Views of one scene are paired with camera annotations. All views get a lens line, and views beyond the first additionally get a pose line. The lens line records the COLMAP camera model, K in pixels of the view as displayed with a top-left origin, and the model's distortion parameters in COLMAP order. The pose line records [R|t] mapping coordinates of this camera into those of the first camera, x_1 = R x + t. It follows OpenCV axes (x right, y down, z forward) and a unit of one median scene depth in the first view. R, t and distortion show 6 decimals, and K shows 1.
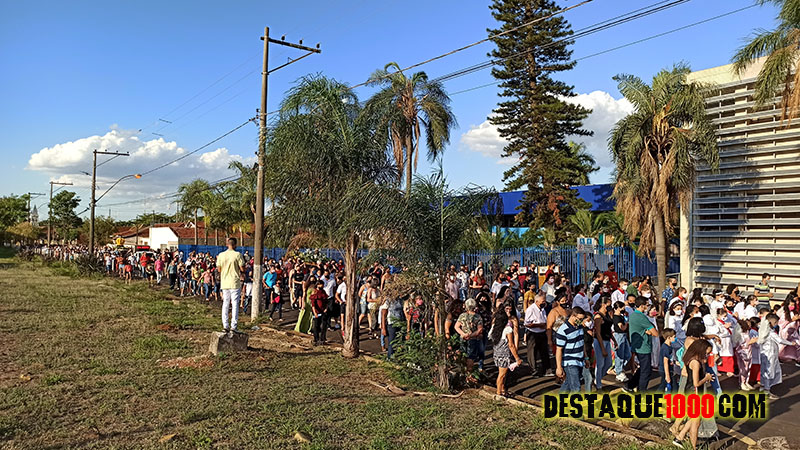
lens RADIAL K [[603.2, 0, 393.0], [0, 603.2, 229.1], [0, 0, 1]] dist [0.044245, -0.011928]
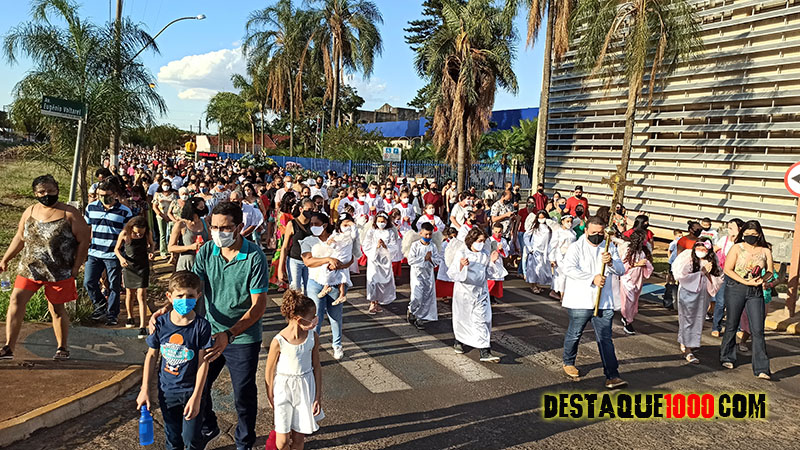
lens RADIAL K [[603.2, 0, 401.1], [0, 603.2, 225.0], [0, 0, 1]] dist [0.044245, -0.011928]
pose [[0.985403, 0.064842, -0.157403, 0.483966], [-0.045378, 0.991213, 0.124248, 0.014885], [0.164076, -0.115291, 0.979687, -0.101076]]
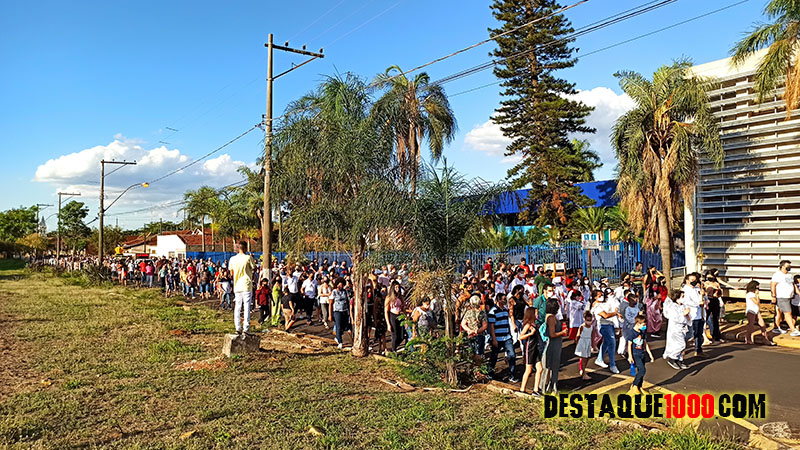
lens RADIAL K [[603.2, 0, 393.9], [0, 603.2, 238.2], [0, 0, 1]] dist [0.044245, -0.011928]
pose [[0.999633, -0.025669, -0.008608, -0.000076], [0.025766, 0.999604, 0.011283, 0.001636], [0.008315, -0.011501, 0.999899, -0.011443]]
